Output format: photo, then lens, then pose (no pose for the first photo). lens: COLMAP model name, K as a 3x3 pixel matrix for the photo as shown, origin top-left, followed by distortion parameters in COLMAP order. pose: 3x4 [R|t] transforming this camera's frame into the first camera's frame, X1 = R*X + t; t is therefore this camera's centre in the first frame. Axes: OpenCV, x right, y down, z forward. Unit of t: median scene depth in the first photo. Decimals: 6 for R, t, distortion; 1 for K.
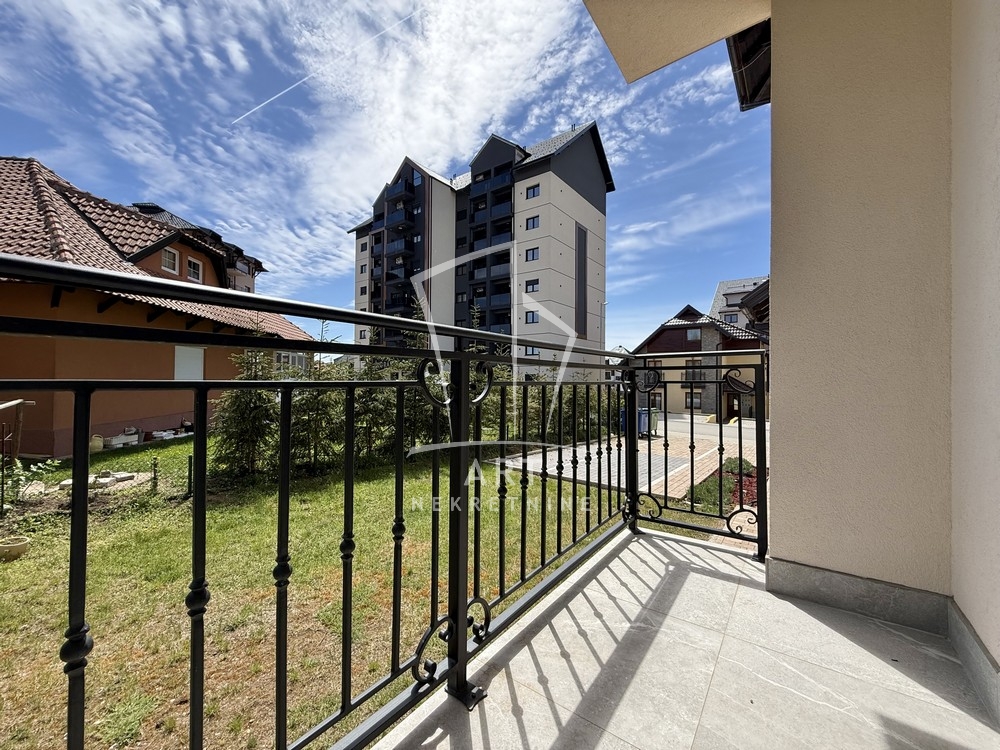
lens RADIAL K [[395.9, 0, 494.1], [0, 395.9, 378.5], [0, 0, 1]] dist [-0.000452, -0.000362]
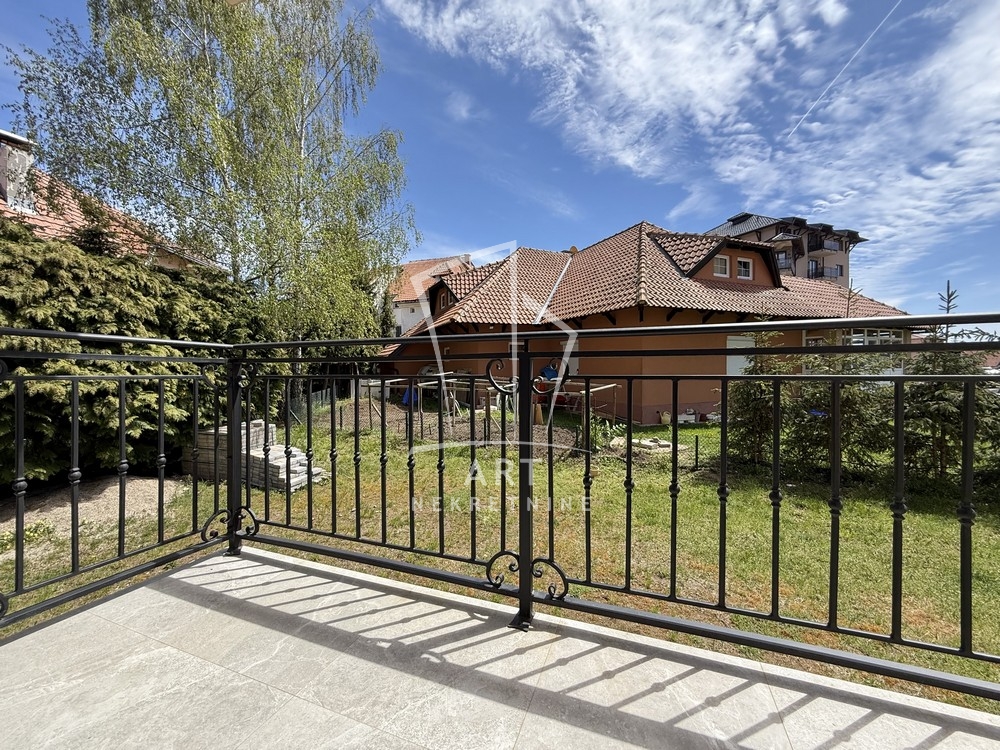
lens RADIAL K [[397.3, 0, 495.5], [0, 397.3, 375.2], [0, 0, 1]] dist [-0.001889, -0.000519]
pose [[0.270279, 0.005078, -0.962769, 0.099490], [0.010080, 0.999916, 0.008104, 0.000647], [0.962729, -0.011895, 0.270205, 0.052572]]
